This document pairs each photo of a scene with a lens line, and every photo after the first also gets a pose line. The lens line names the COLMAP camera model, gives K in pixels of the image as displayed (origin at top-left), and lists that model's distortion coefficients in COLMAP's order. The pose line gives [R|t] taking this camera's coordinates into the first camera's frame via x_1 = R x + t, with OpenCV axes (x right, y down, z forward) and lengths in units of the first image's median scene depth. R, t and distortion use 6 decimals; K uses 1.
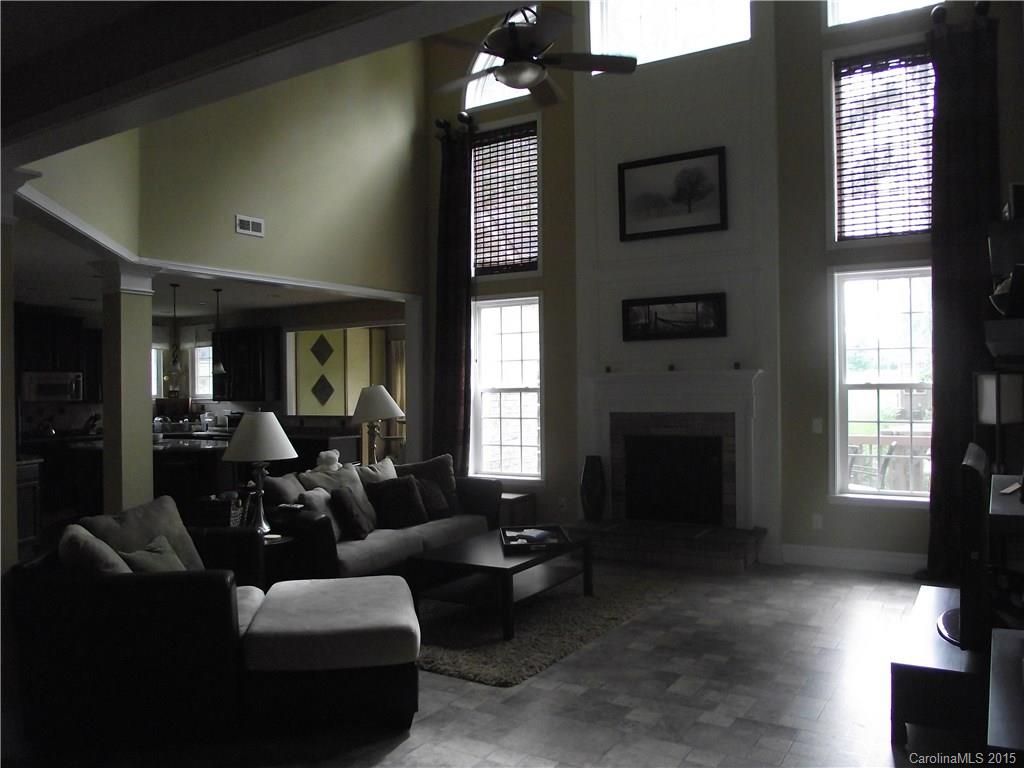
lens RADIAL K [[822.7, 0, 512.0], [0, 822.7, 384.0], [0, 0, 1]] dist [-0.039942, 0.006424]
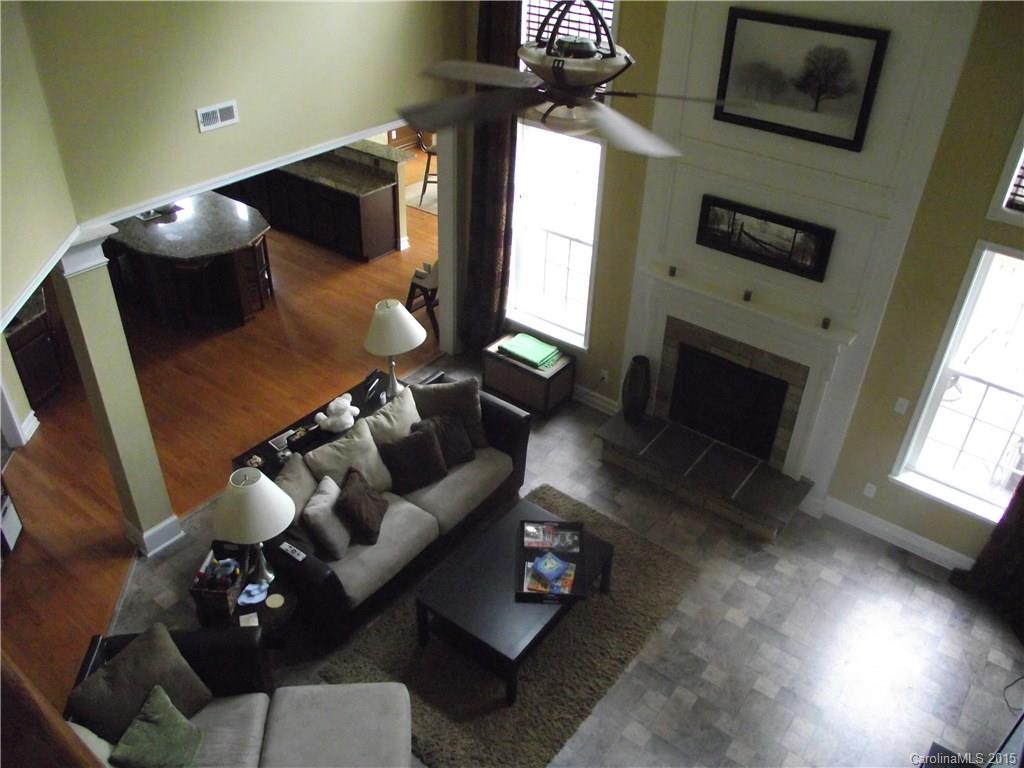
lens RADIAL K [[822.7, 0, 512.0], [0, 822.7, 384.0], [0, 0, 1]] dist [-0.039942, 0.006424]
pose [[0.994504, 0.087059, -0.058167, 0.015185], [-0.039508, 0.826502, 0.561546, -0.403651], [0.096962, -0.556161, 0.825399, 0.254224]]
